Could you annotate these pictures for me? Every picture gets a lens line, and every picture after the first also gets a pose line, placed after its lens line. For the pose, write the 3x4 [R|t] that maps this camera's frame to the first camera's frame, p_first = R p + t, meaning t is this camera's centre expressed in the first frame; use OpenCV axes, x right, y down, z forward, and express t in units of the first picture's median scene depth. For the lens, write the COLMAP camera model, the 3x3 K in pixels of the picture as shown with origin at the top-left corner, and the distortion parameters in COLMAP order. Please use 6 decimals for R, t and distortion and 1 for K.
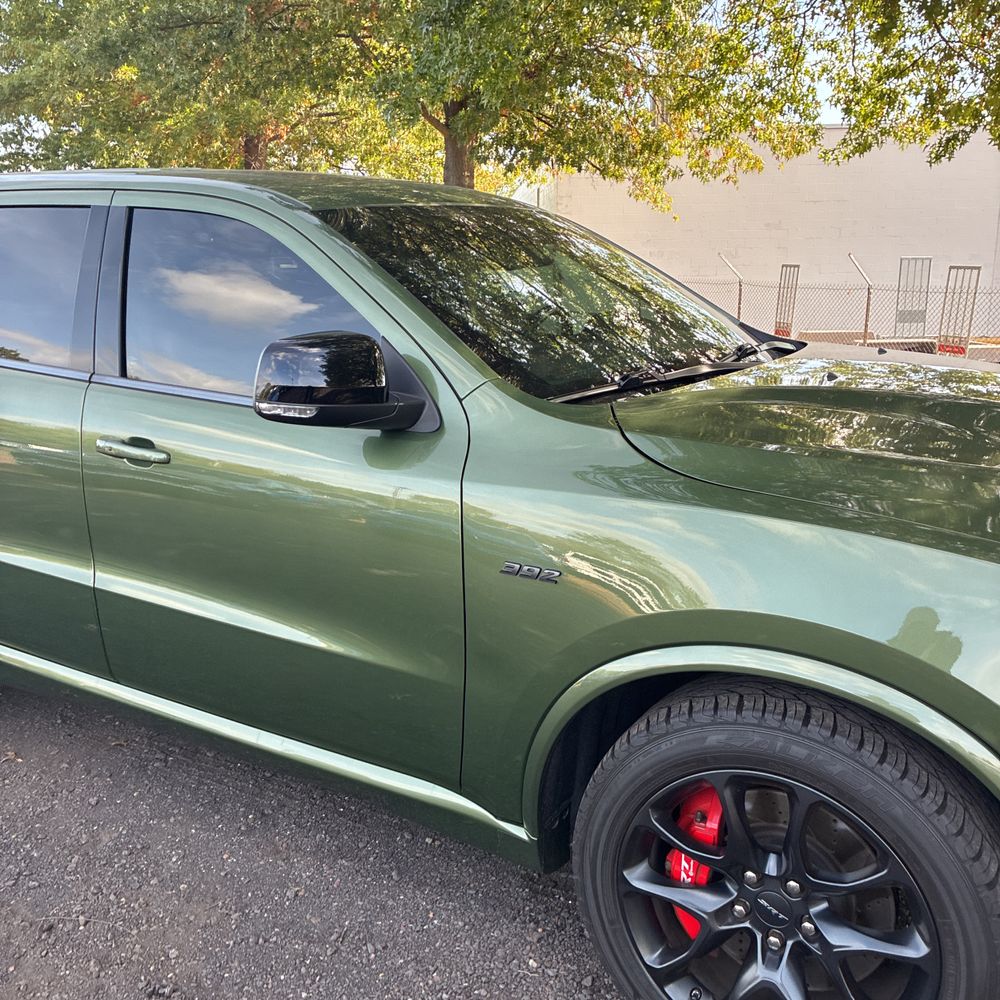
lens RADIAL K [[1017.5, 0, 488.3], [0, 1017.5, 479.2], [0, 0, 1]] dist [0.018555, 0.000000]
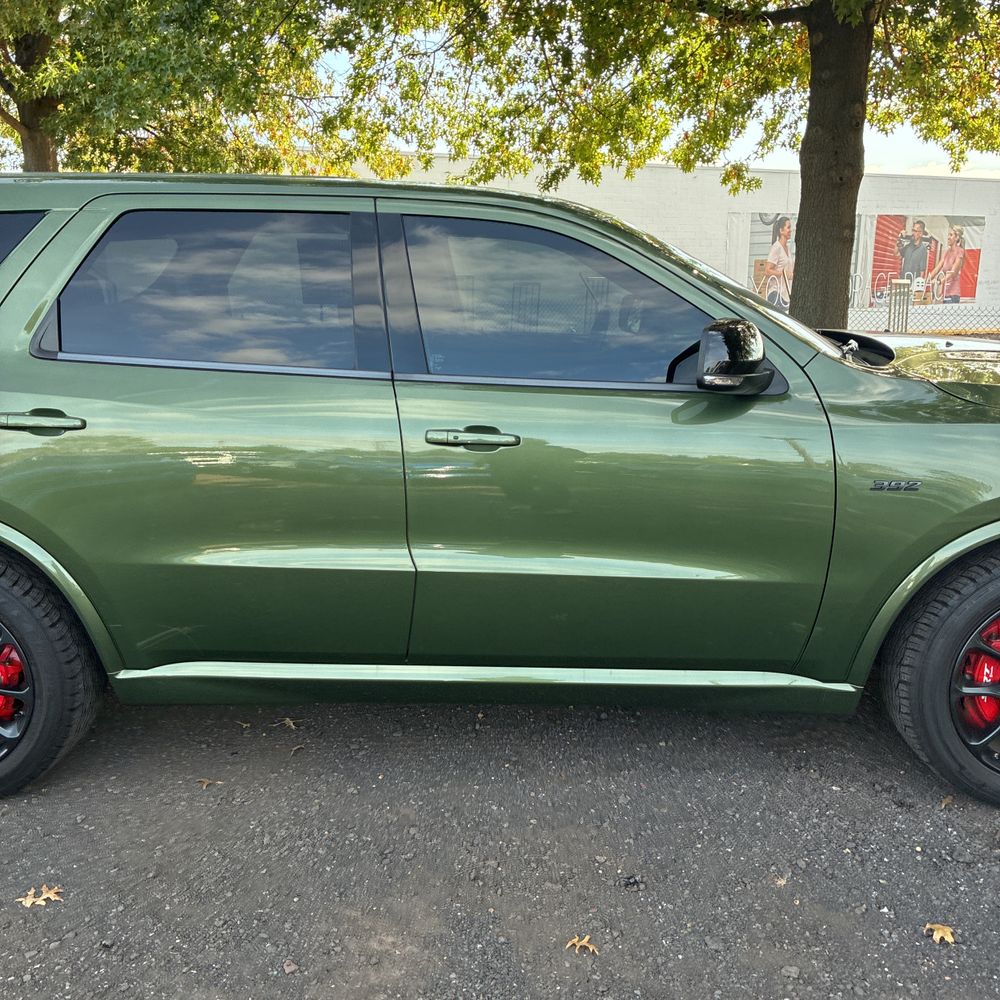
lens RADIAL K [[1017.5, 0, 494.6], [0, 1017.5, 501.2], [0, 0, 1]] dist [0.018555, 0.000000]
pose [[0.873541, -0.107774, 0.474670, -0.737319], [0.106403, 0.993875, 0.029846, 0.008680], [-0.474979, 0.024435, 0.879658, 0.019344]]
